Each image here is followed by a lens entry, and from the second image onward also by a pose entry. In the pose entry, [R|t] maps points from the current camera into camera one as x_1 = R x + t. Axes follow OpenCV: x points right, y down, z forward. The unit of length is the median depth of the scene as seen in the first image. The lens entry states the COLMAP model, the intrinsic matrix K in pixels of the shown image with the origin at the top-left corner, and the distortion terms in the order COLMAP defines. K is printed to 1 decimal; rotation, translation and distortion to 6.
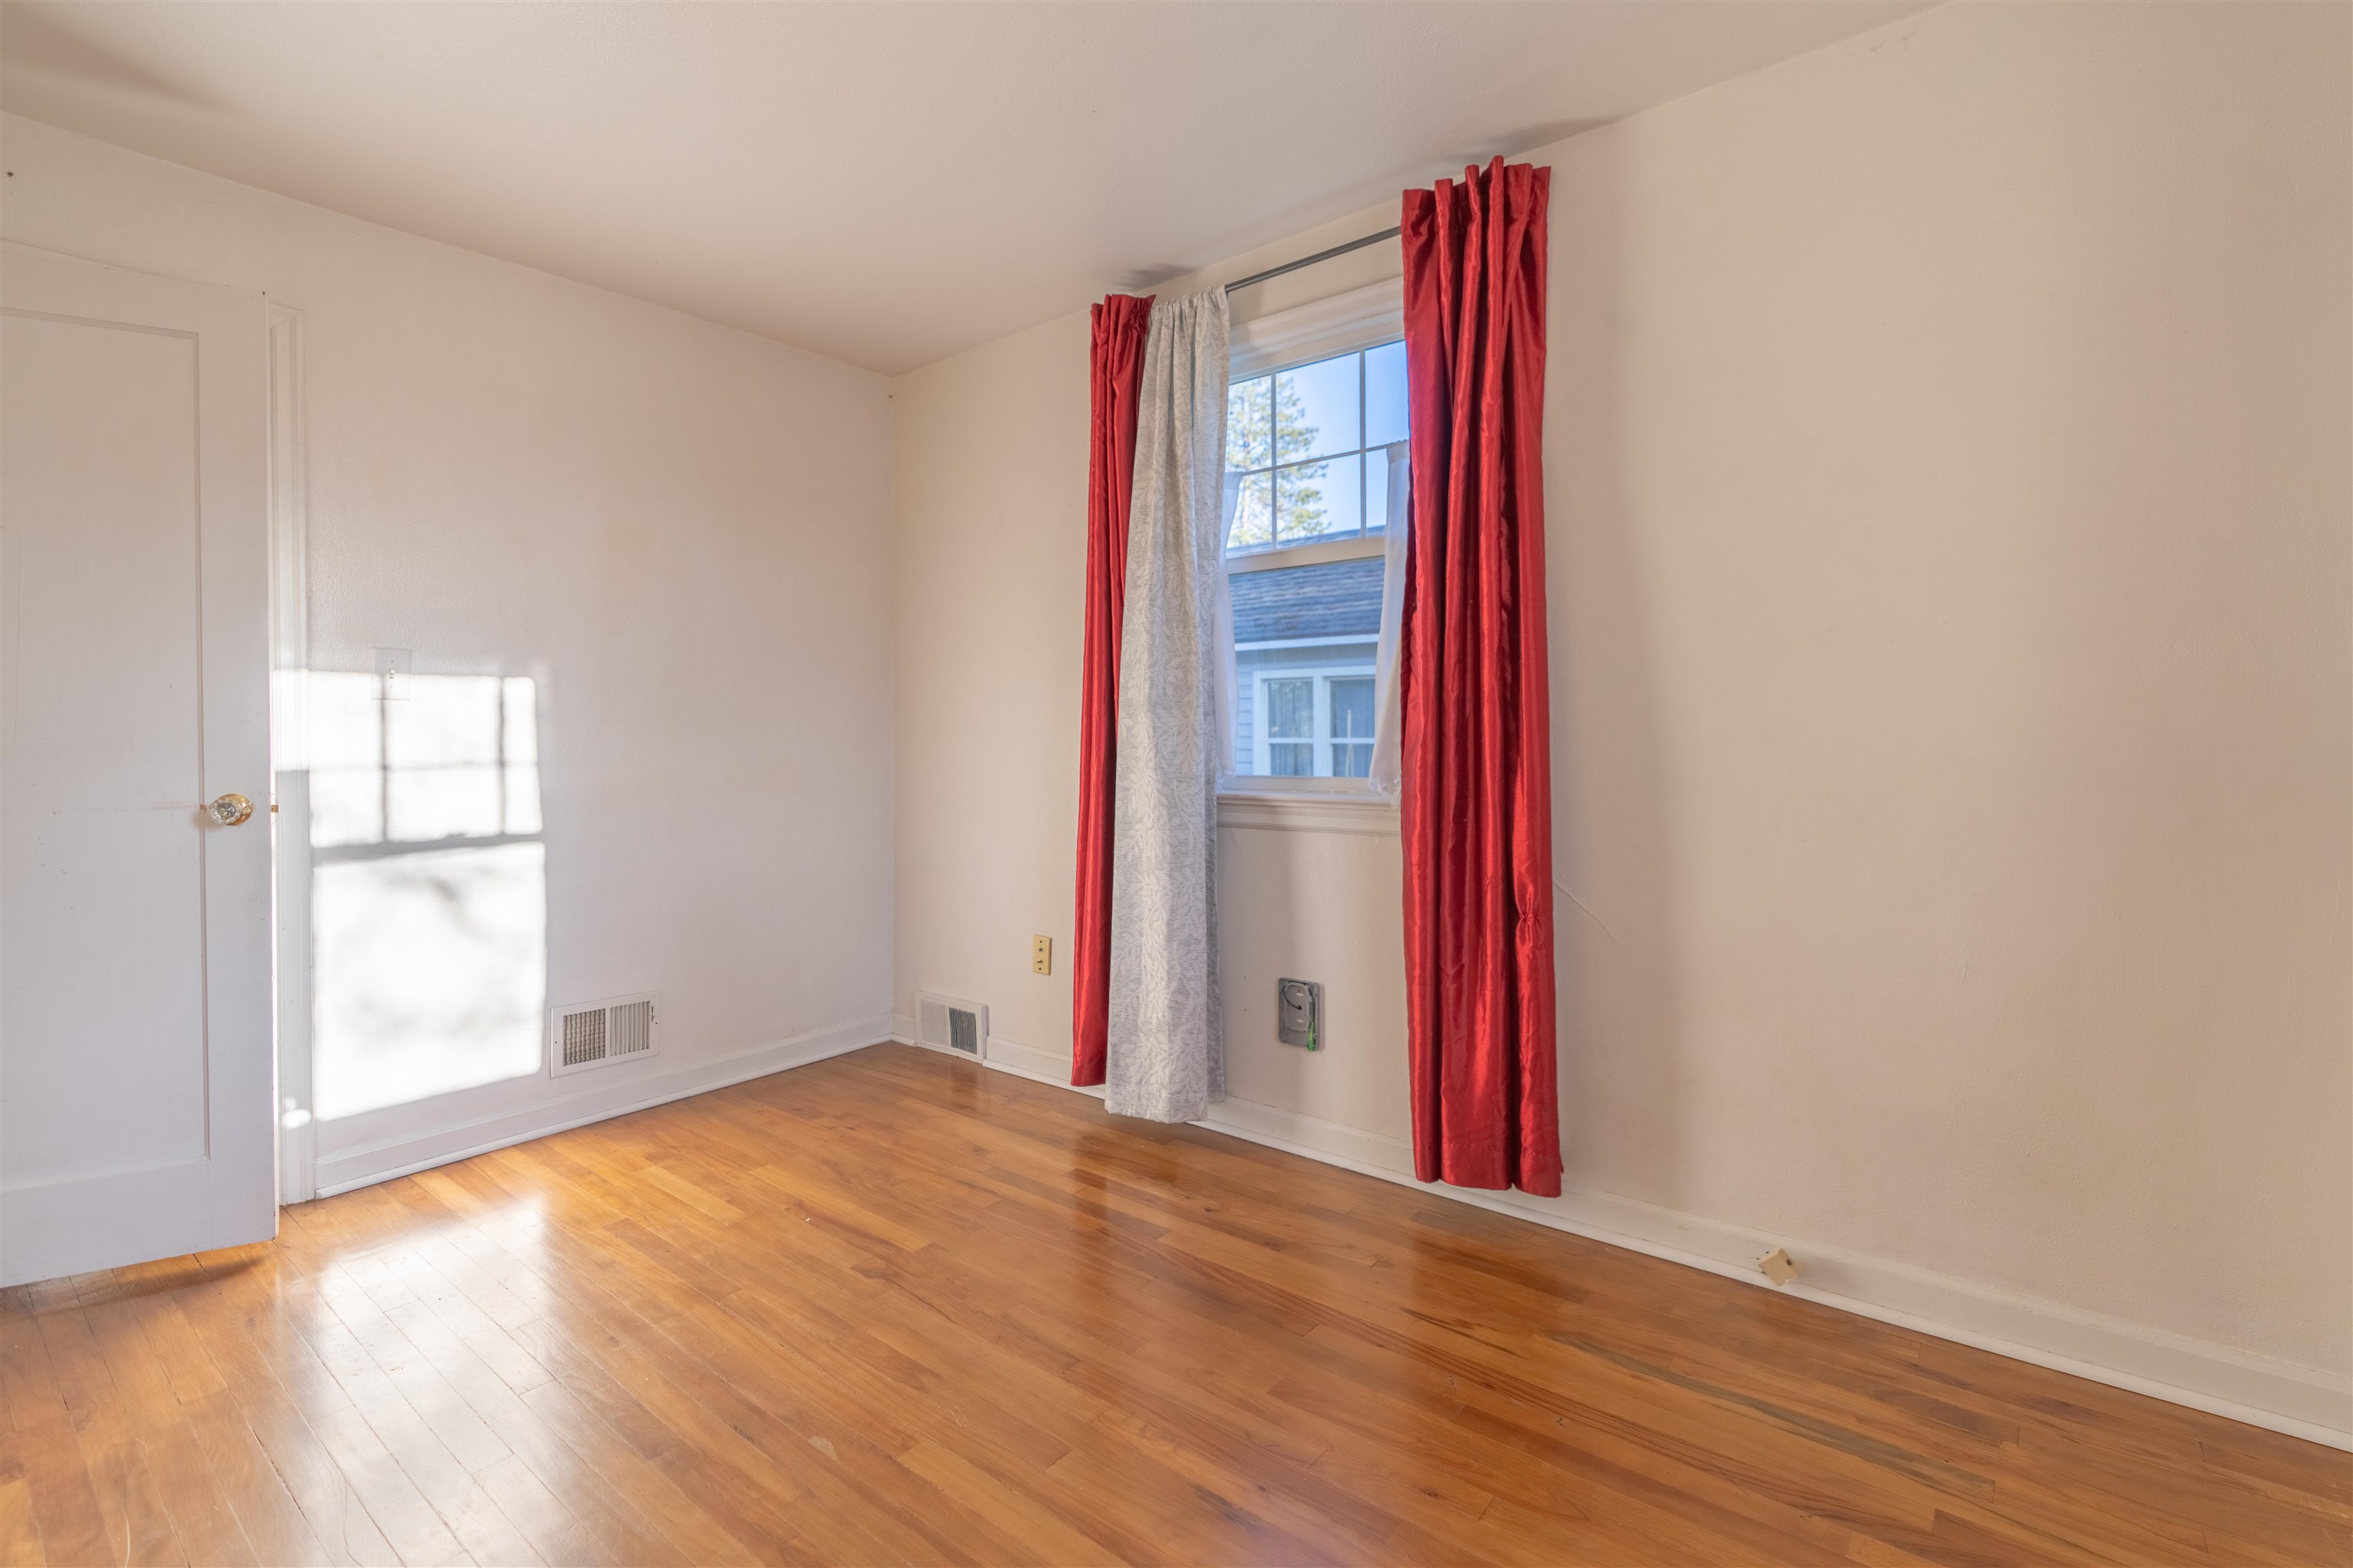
lens RADIAL K [[1047.8, 0, 1179.2], [0, 1047.8, 731.7], [0, 0, 1]] dist [-0.002029, -0.000198]
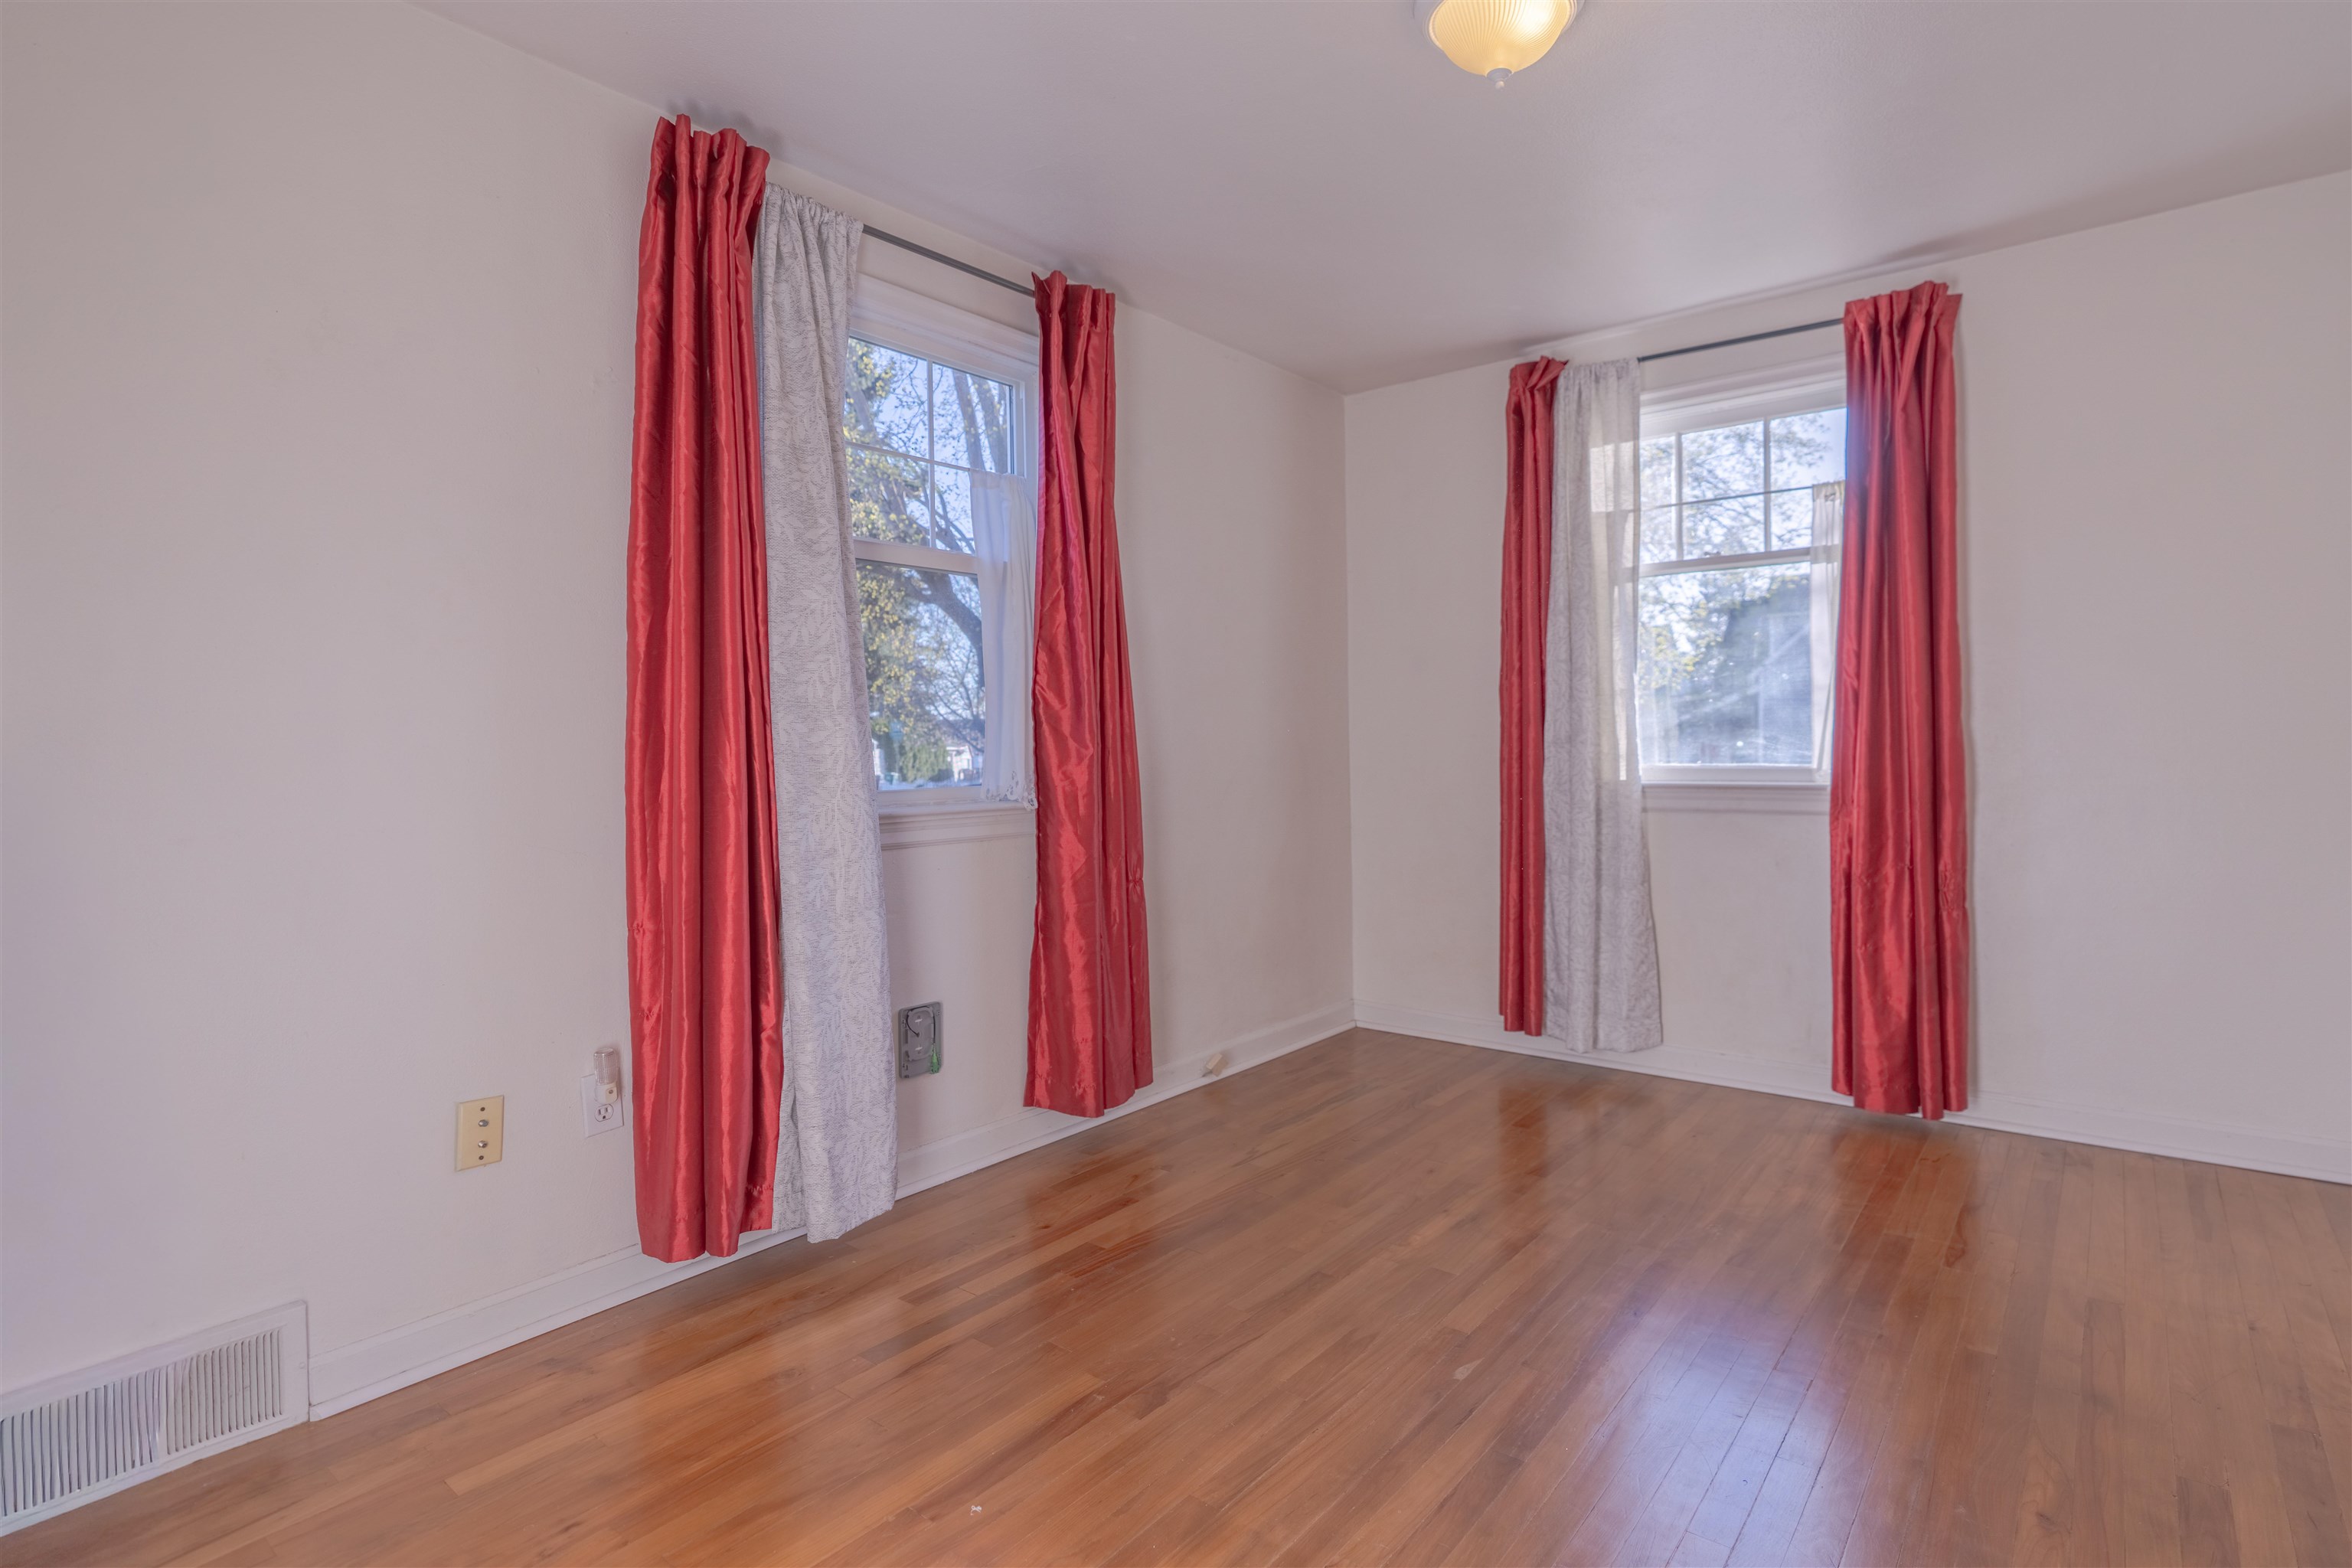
lens RADIAL K [[1162.4, 0, 1180.5], [0, 1162.4, 739.2], [0, 0, 1]] dist [-0.000326, 0.000016]
pose [[0.012151, 0.011251, 0.999863, -1.060029], [0.003275, 0.999931, -0.011291, 0.011843], [-0.999921, 0.003412, 0.012113, 0.854039]]
